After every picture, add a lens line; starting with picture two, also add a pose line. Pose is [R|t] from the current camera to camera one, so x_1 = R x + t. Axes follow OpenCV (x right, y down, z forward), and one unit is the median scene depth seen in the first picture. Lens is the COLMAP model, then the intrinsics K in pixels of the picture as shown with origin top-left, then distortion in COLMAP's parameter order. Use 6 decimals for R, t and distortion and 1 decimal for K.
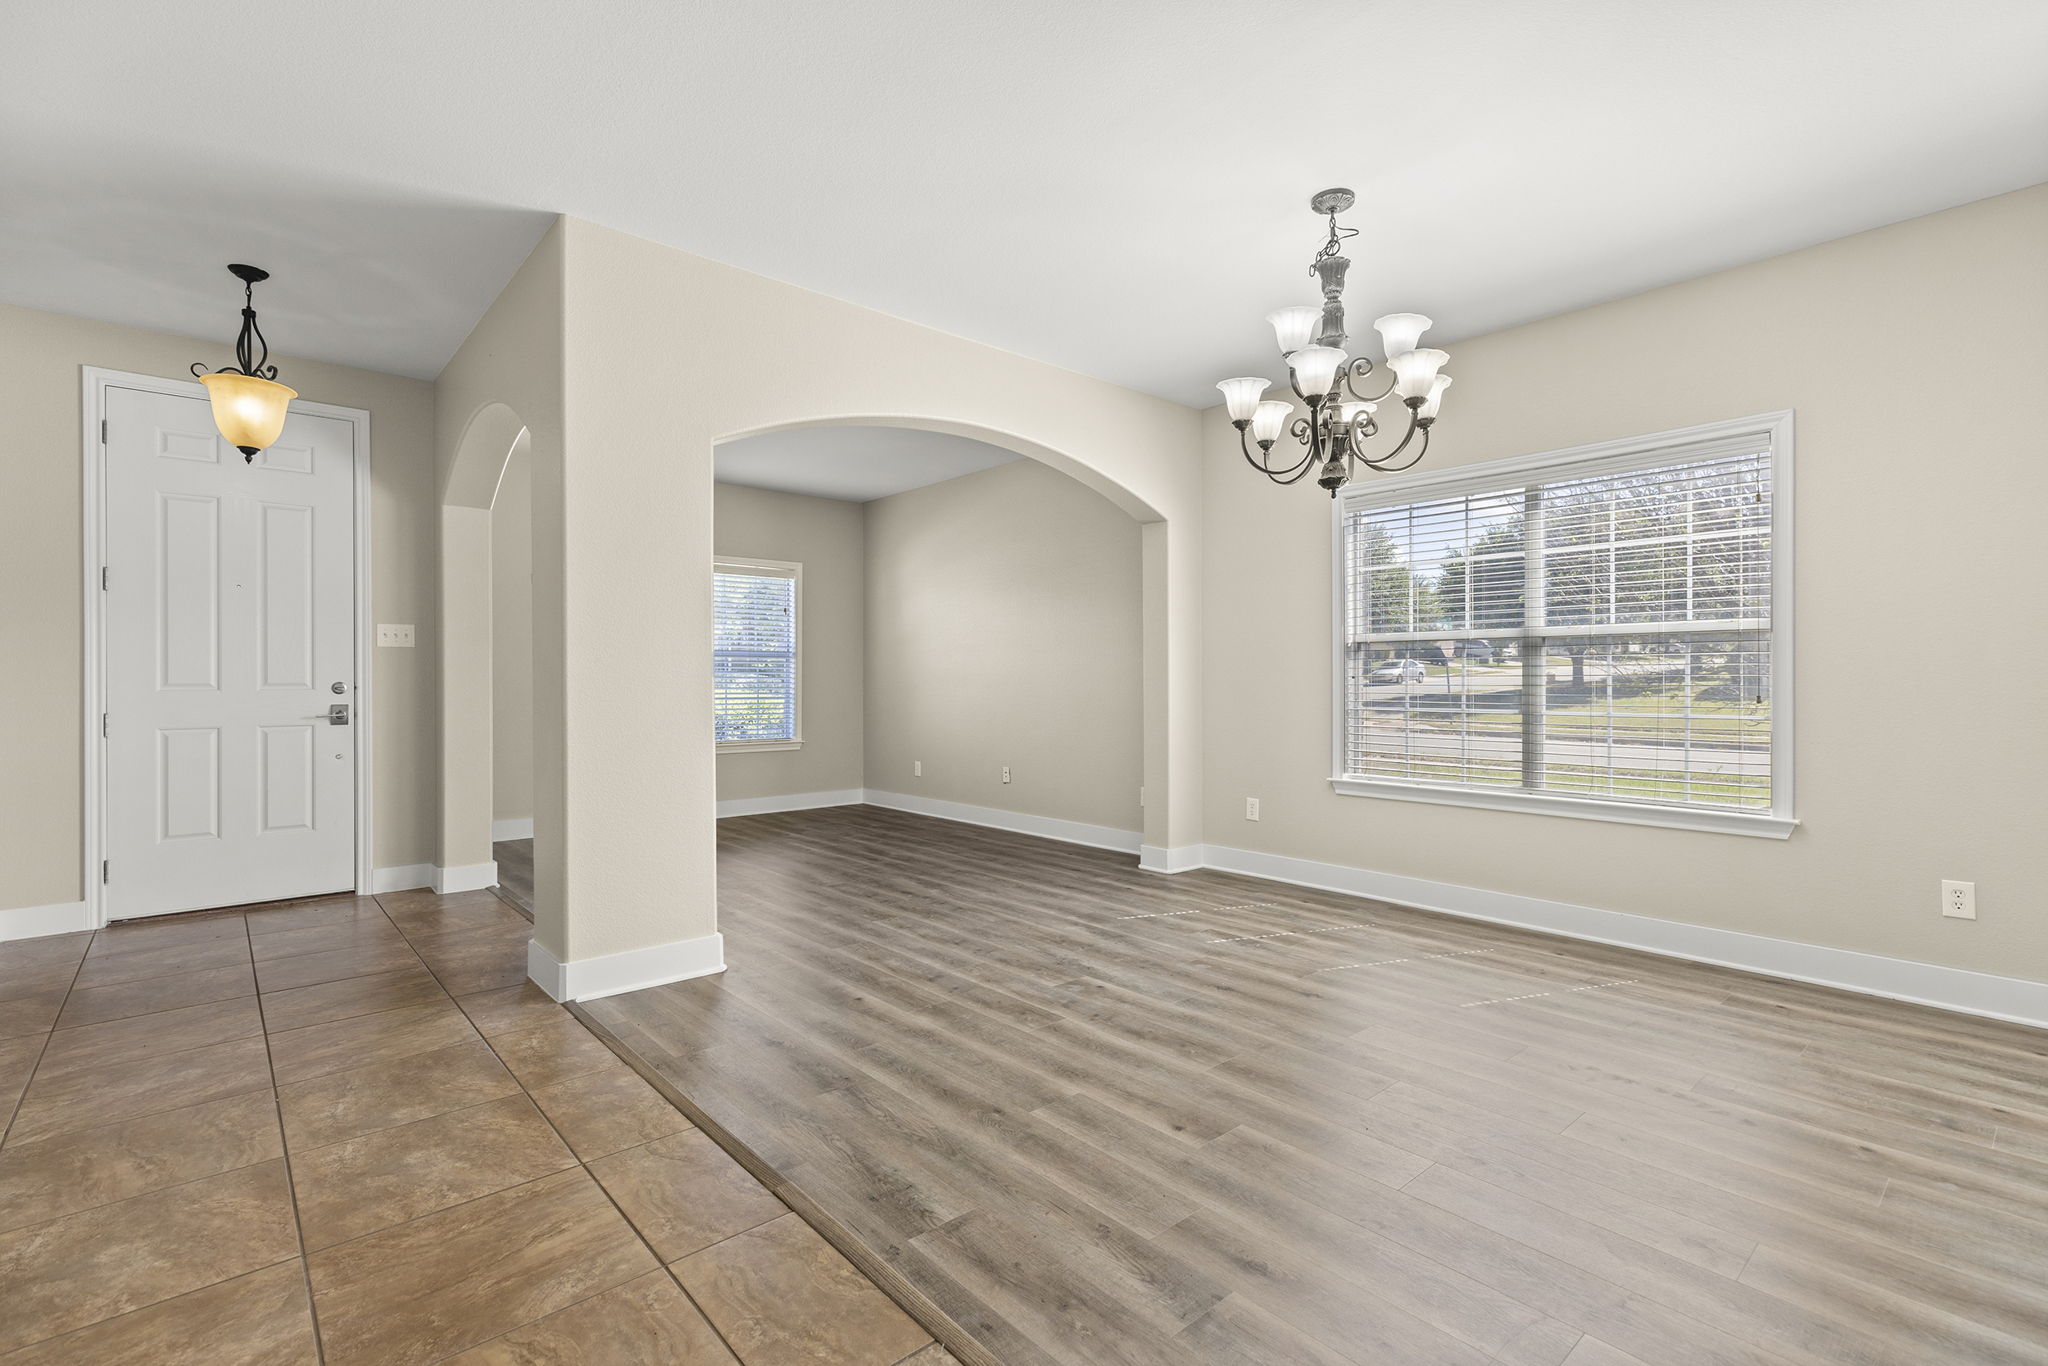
lens RADIAL K [[926.7, 0, 1025.8], [0, 926.7, 671.5], [0, 0, 1]] dist [0.000140, -0.000056]
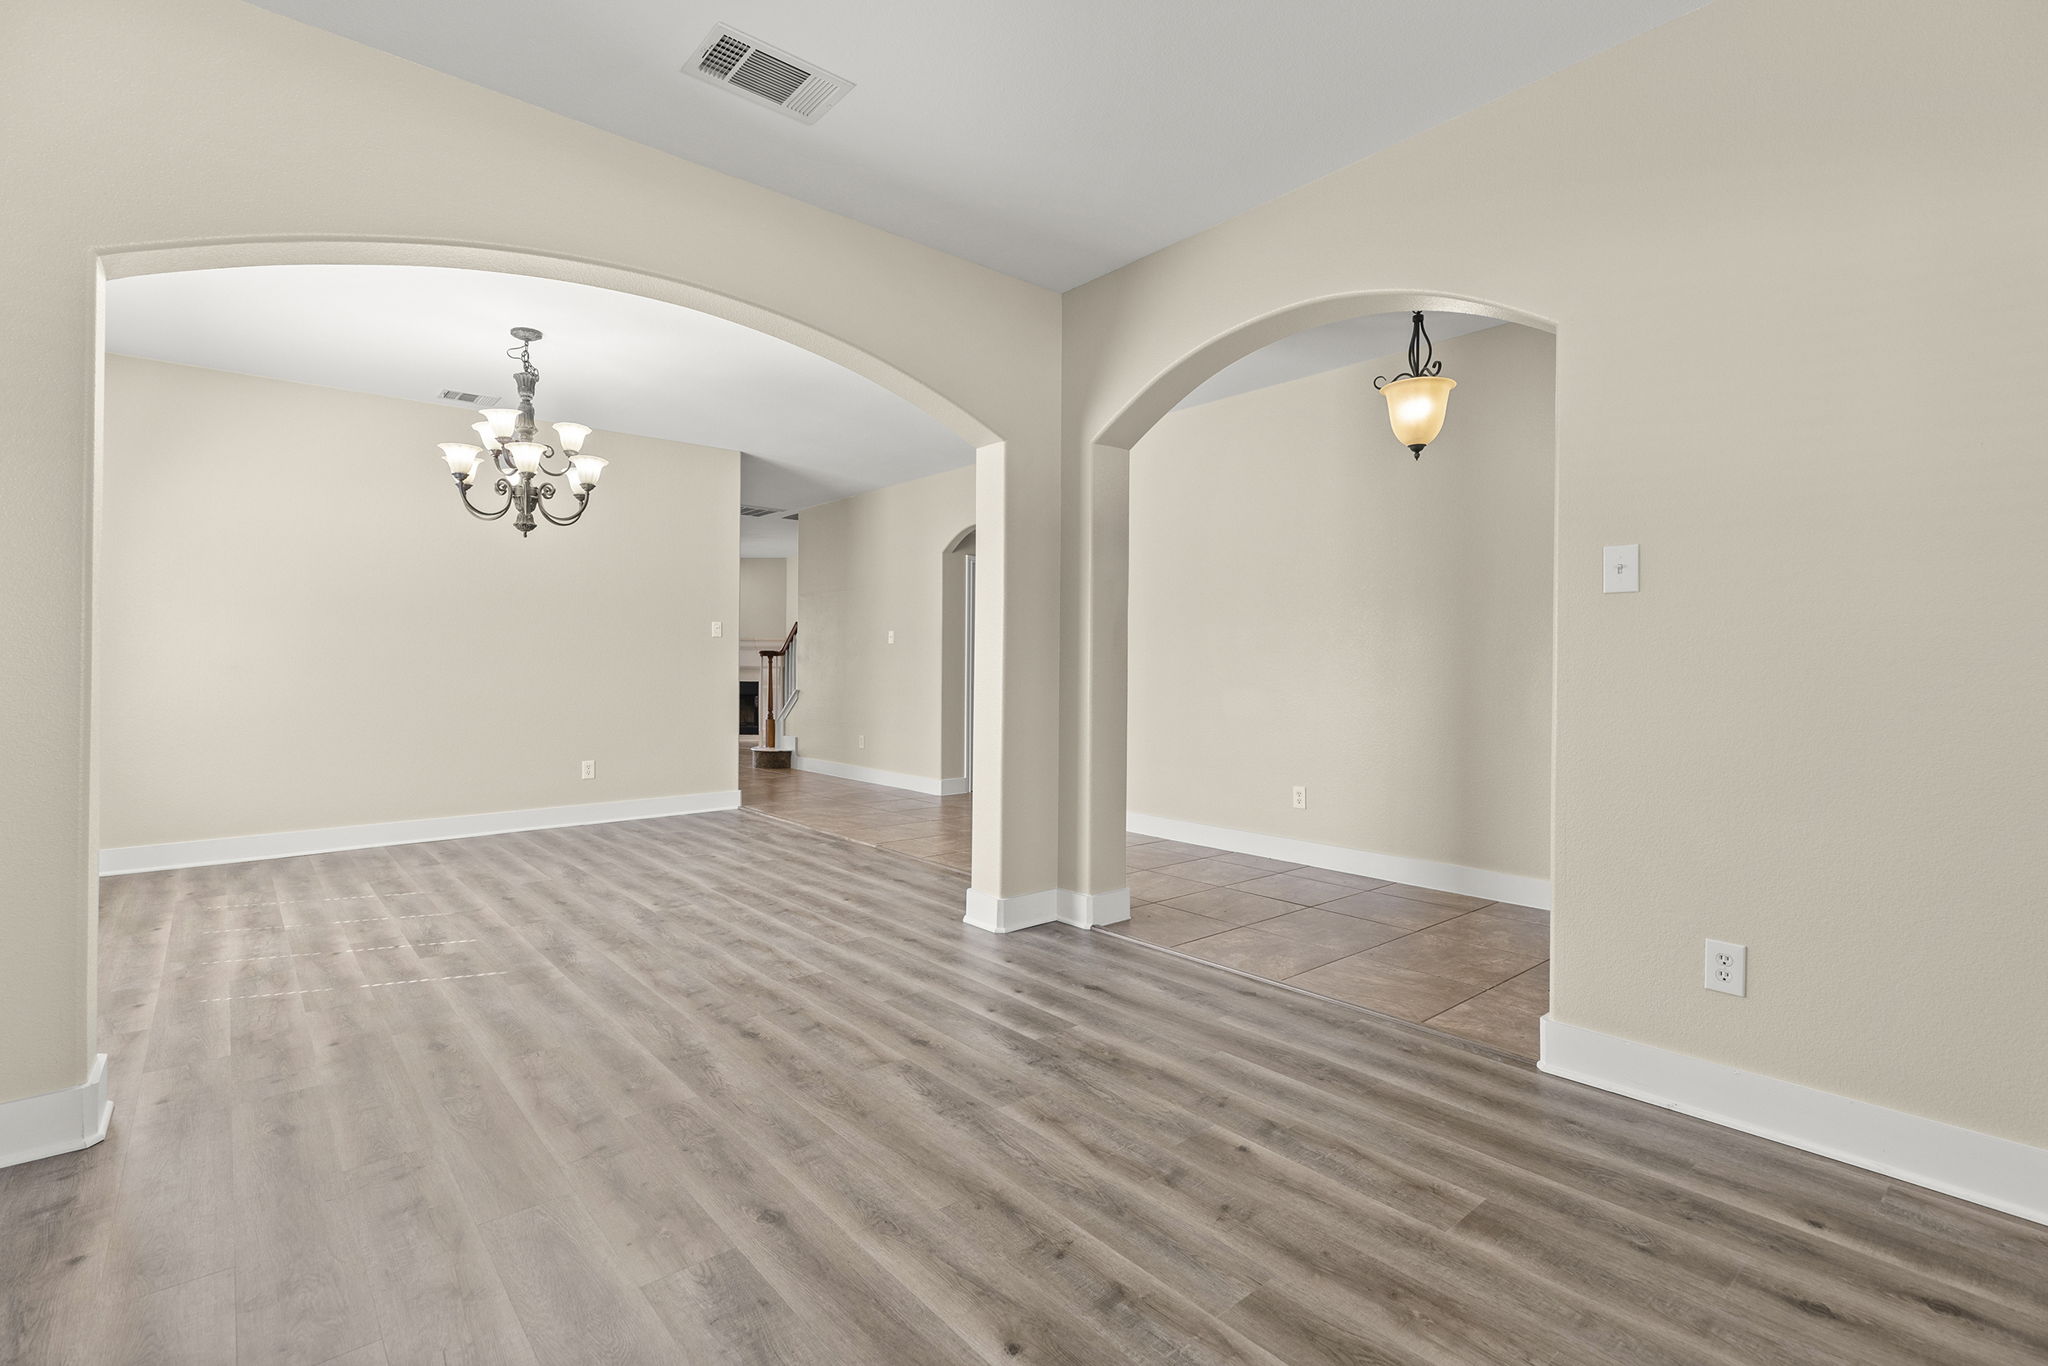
lens RADIAL K [[926.7, 0, 1025.8], [0, 926.7, 671.5], [0, 0, 1]] dist [0.000140, -0.000056]
pose [[-0.999926, -0.002613, 0.011915, -0.369205], [-0.002613, 0.999997, 0.000055, 0.018657], [-0.011915, 0.000024, -0.999929, 1.901850]]
